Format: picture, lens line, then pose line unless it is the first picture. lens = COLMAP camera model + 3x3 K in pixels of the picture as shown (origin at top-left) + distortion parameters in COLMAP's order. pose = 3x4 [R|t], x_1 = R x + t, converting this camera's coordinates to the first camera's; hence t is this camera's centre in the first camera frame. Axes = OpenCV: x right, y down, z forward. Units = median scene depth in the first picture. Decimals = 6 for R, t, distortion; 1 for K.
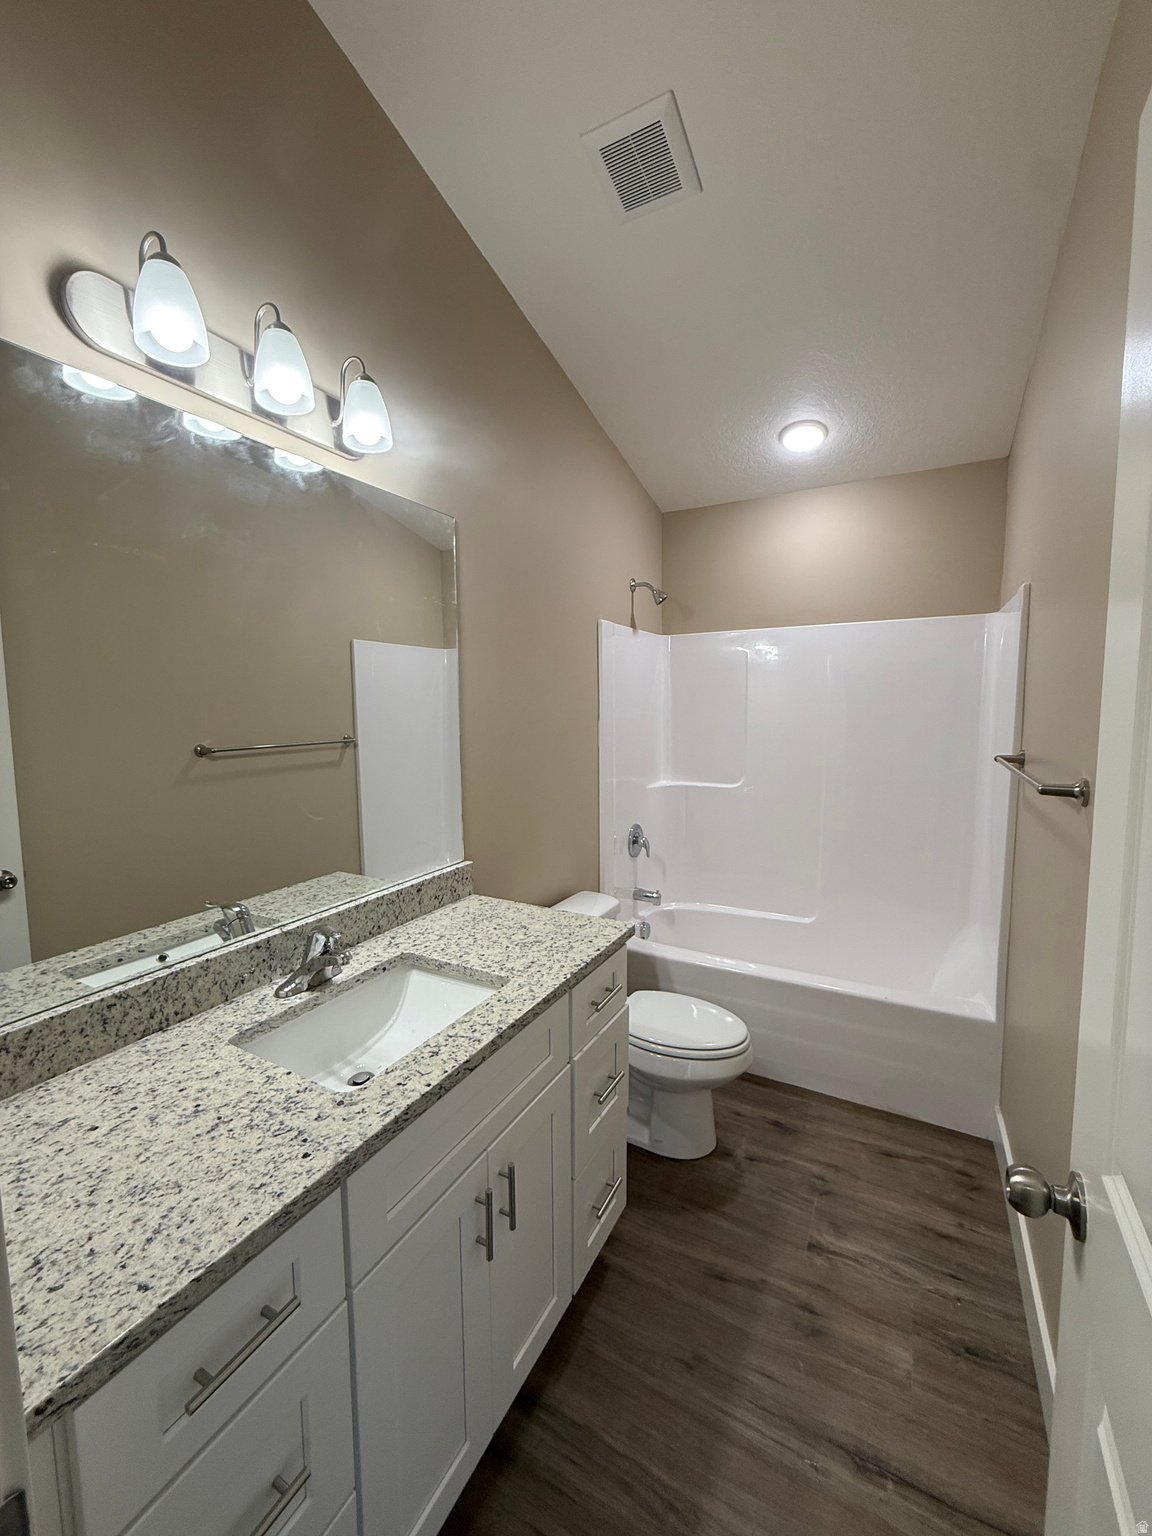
lens RADIAL K [[611.5, 0, 578.0], [0, 611.5, 761.0], [0, 0, 1]] dist [0.000647, -0.000764]
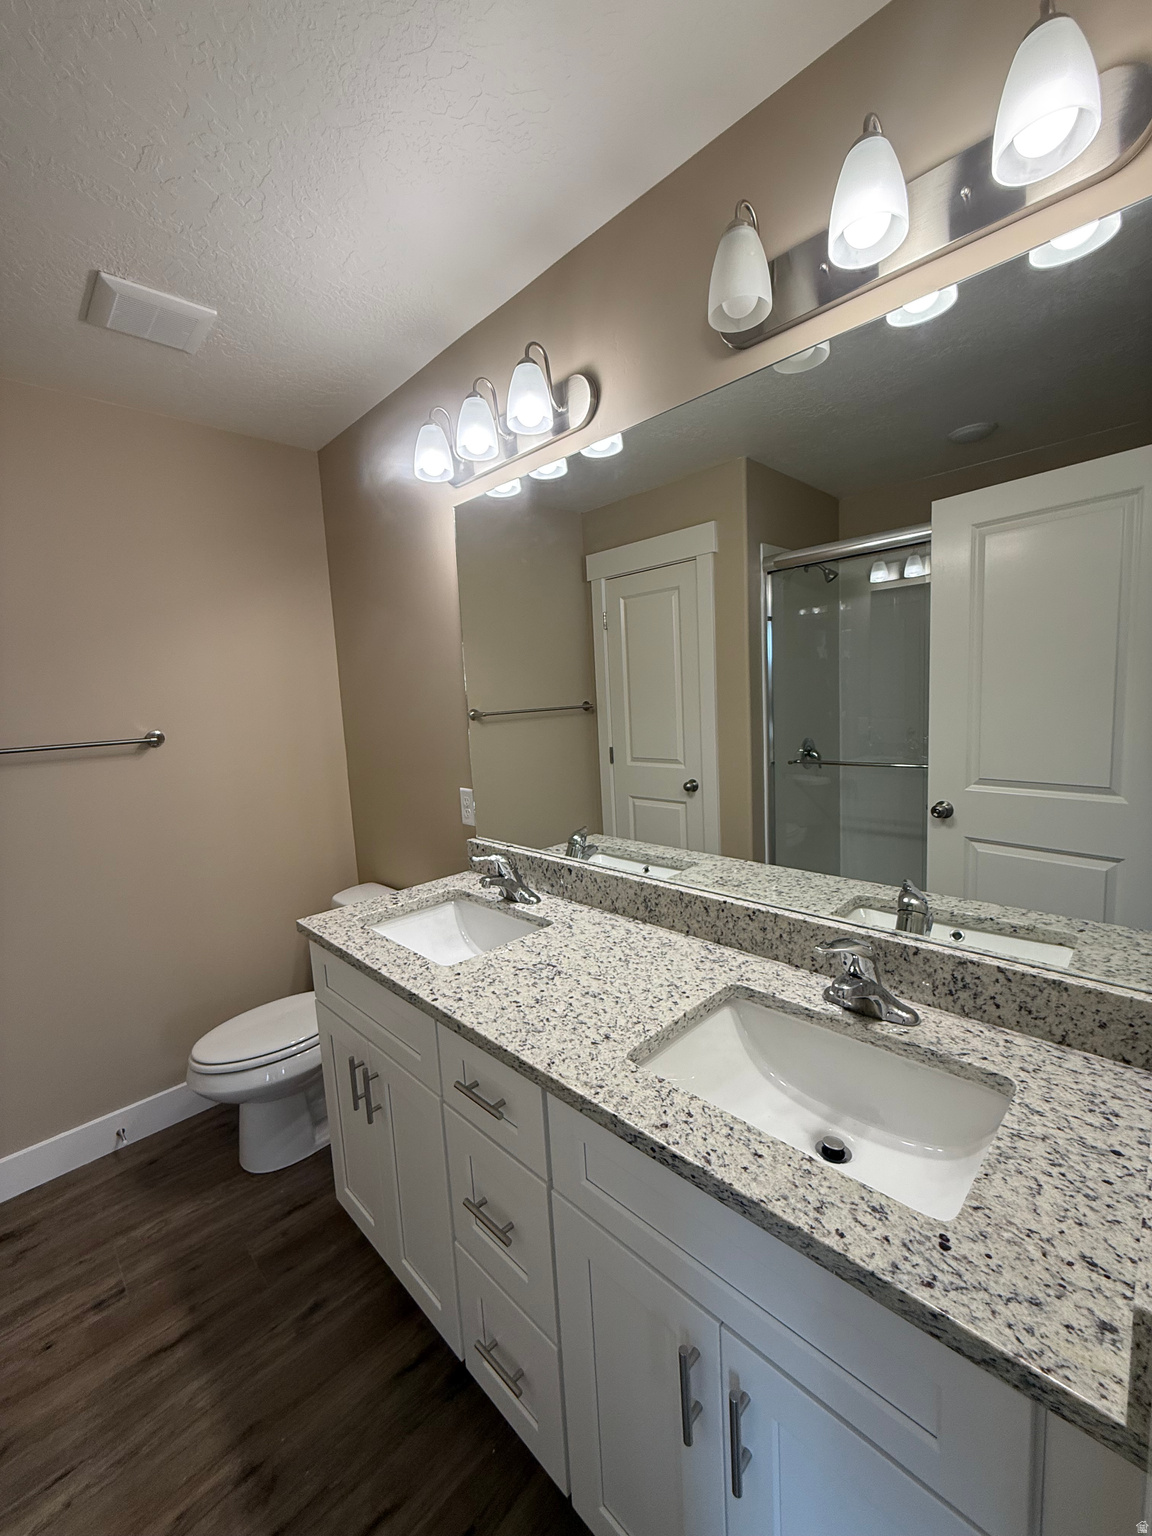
lens RADIAL K [[611.5, 0, 564.9], [0, 611.5, 764.0], [0, 0, 1]] dist [0.000647, -0.000764]
pose [[-0.292586, 0.132681, -0.946989, 0.481249], [-0.034749, 0.988198, 0.149191, -0.069708], [0.955608, 0.076558, -0.284523, 1.032656]]
